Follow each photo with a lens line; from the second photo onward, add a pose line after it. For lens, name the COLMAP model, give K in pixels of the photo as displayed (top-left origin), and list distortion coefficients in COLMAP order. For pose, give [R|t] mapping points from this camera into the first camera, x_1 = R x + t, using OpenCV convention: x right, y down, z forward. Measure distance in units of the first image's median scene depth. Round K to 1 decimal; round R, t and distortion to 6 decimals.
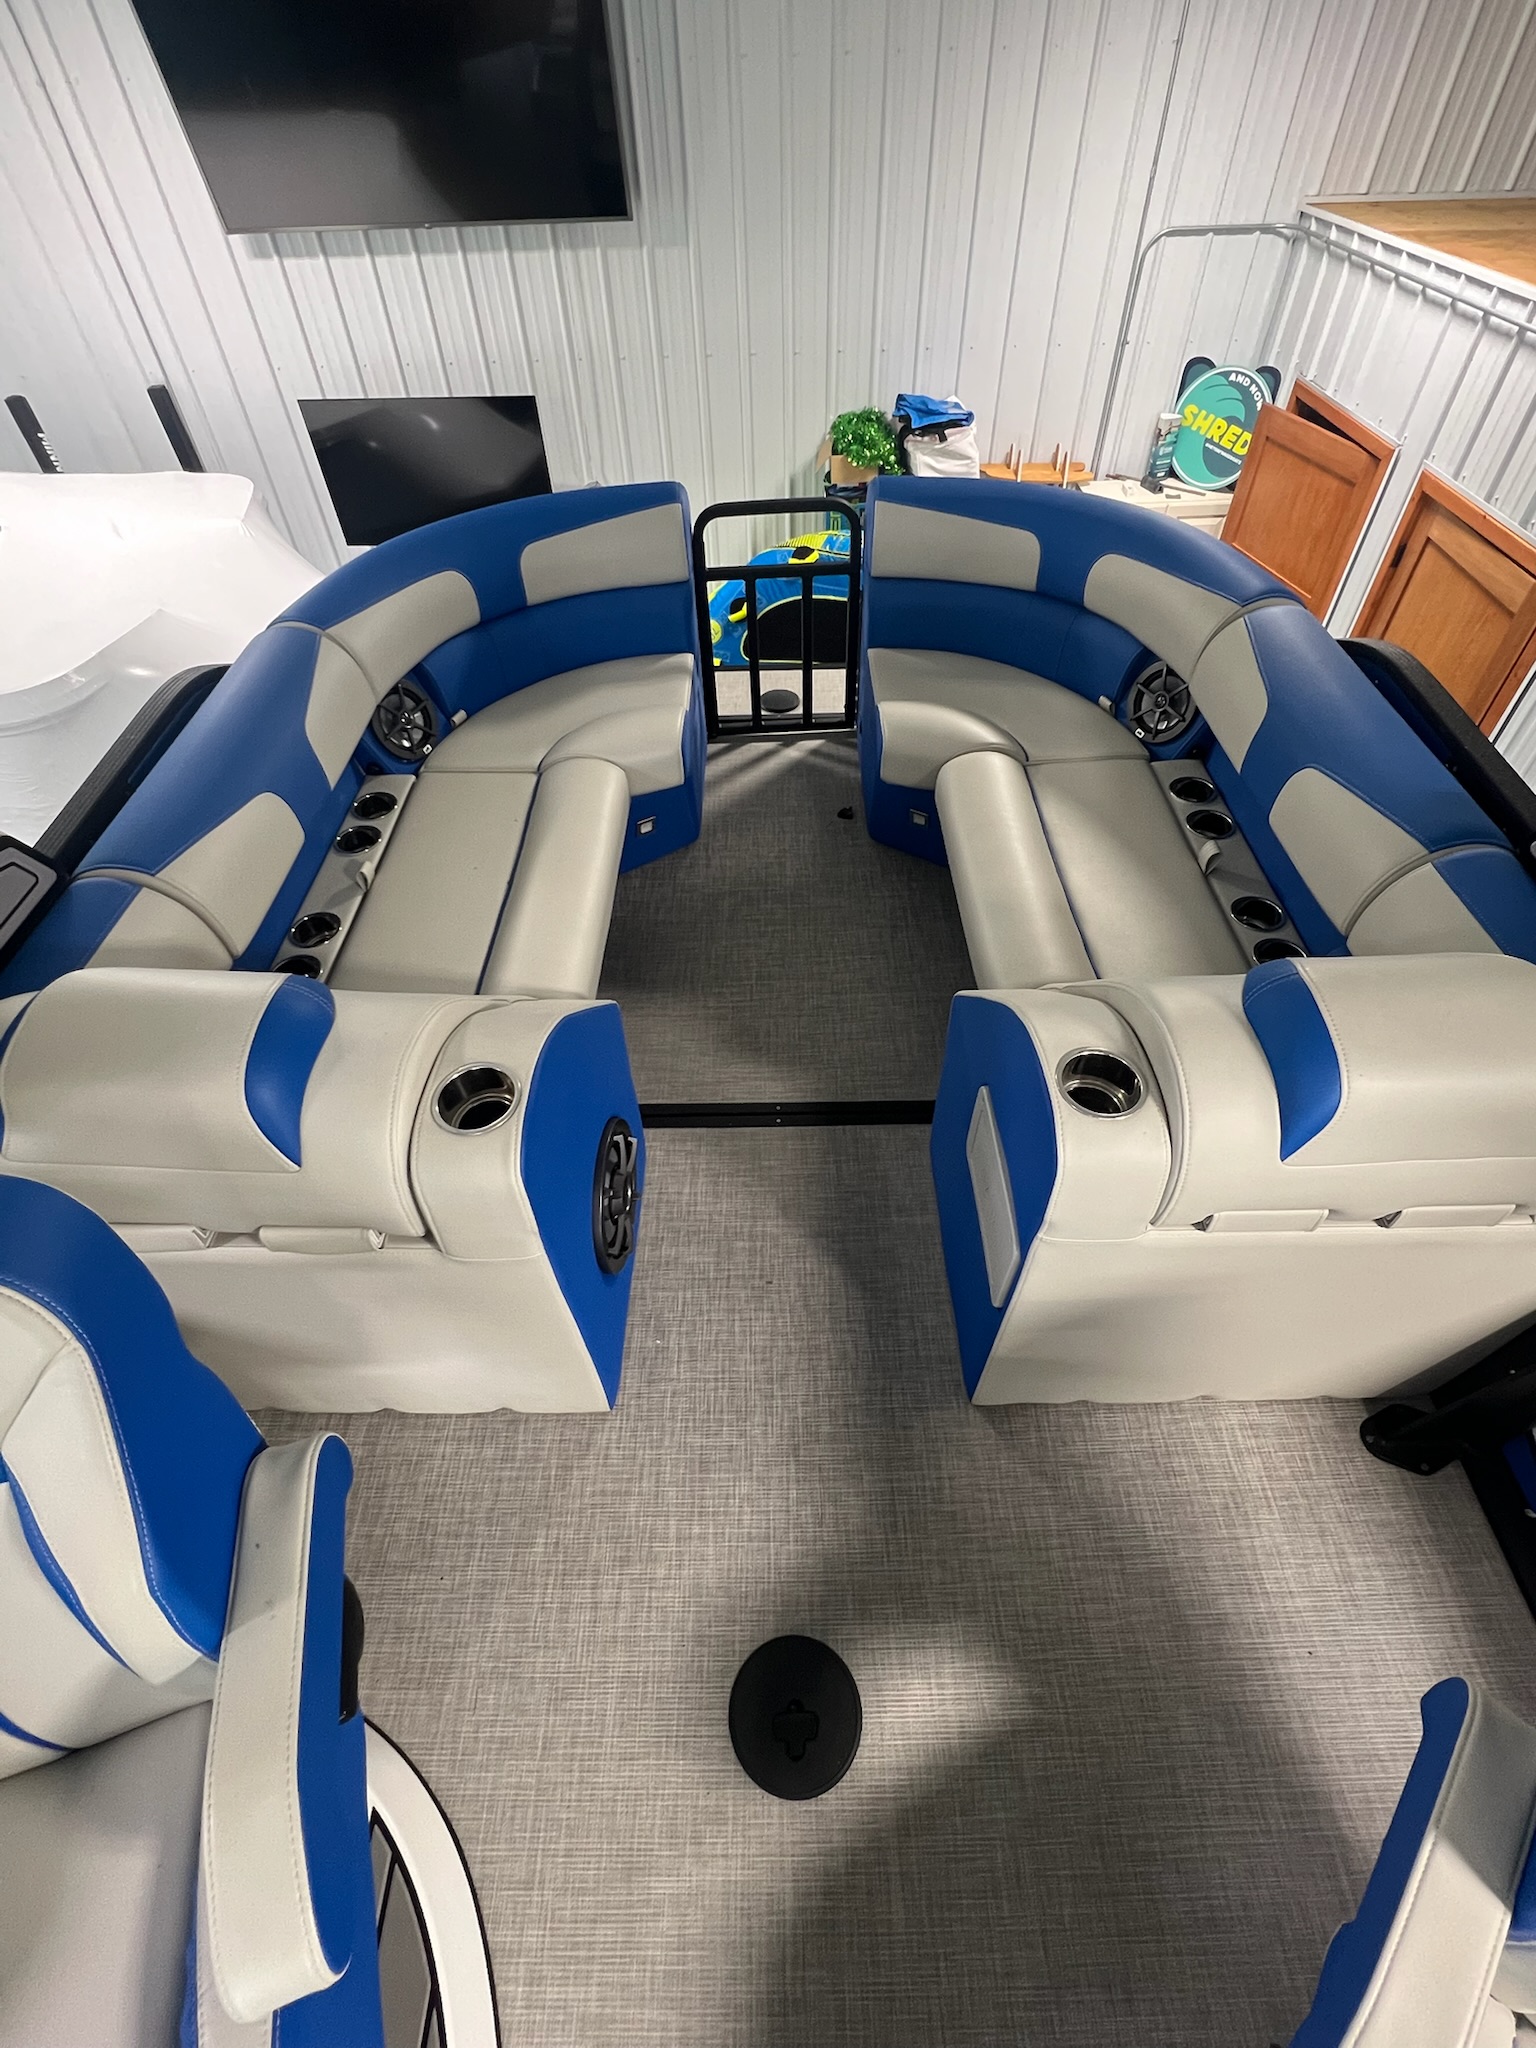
lens RADIAL K [[924.7, 0, 769.4], [0, 924.7, 1014.6], [0, 0, 1]] dist [-0.000410, -0.000185]
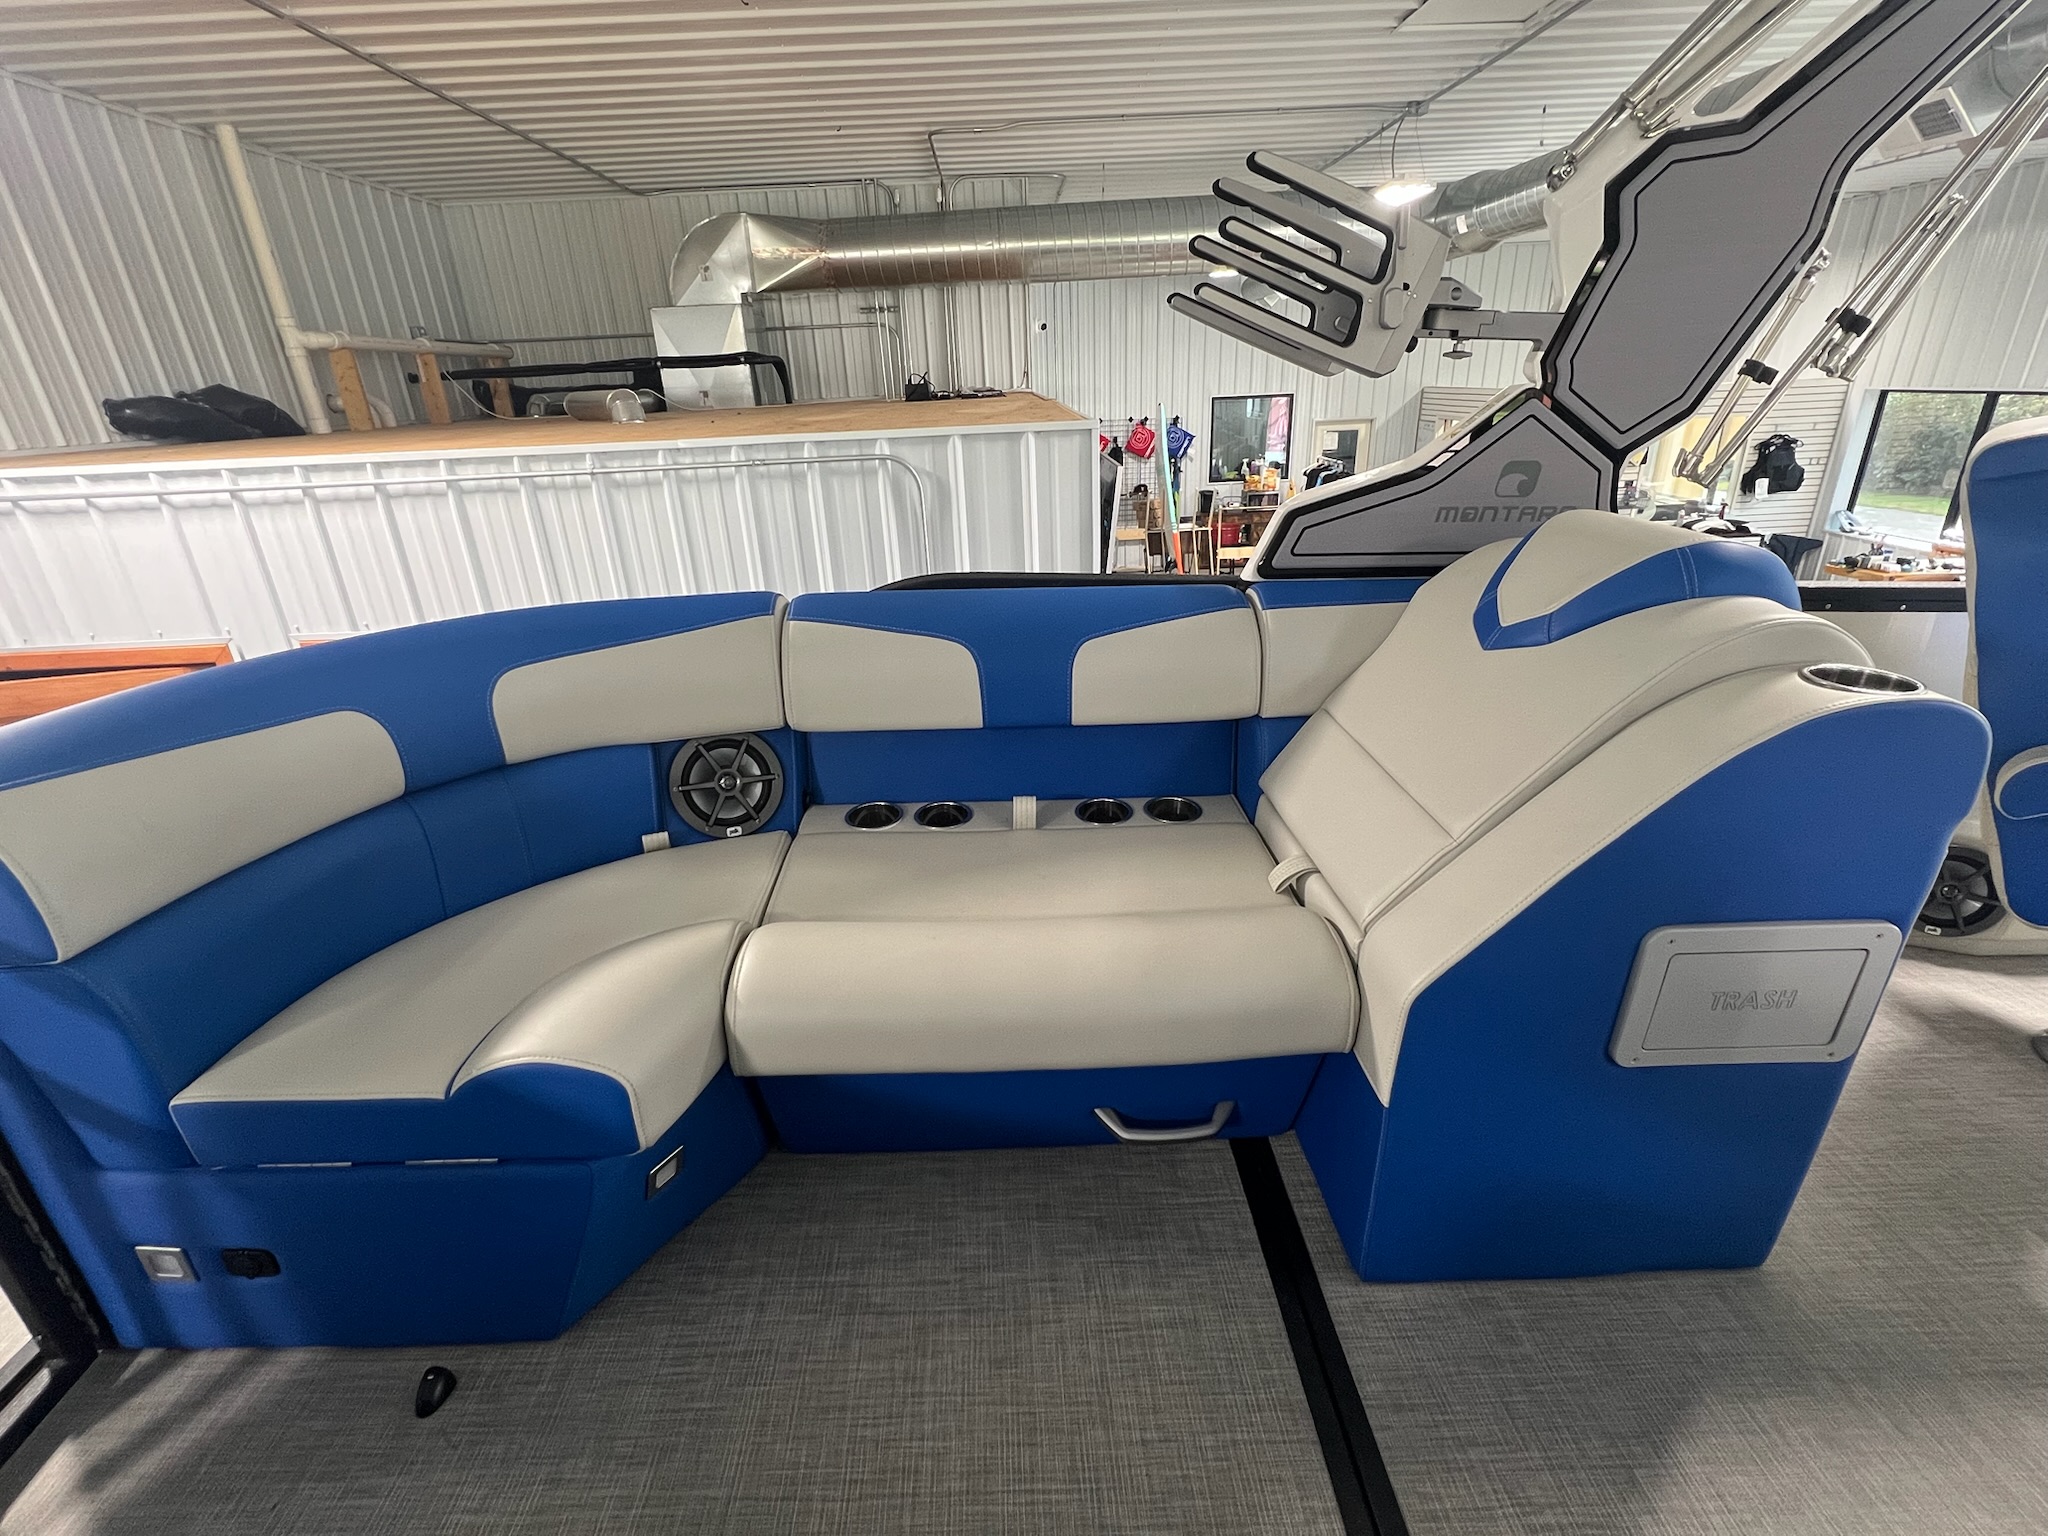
lens RADIAL K [[924.7, 0, 1024.0], [0, 924.7, 768.0], [0, 0, 1]] dist [-0.000410, -0.000185]
pose [[-0.002942, -0.358899, 0.933372, -0.228921], [0.776509, 0.587302, 0.228277, -0.313141], [-0.630099, 0.725443, 0.276961, 0.616572]]
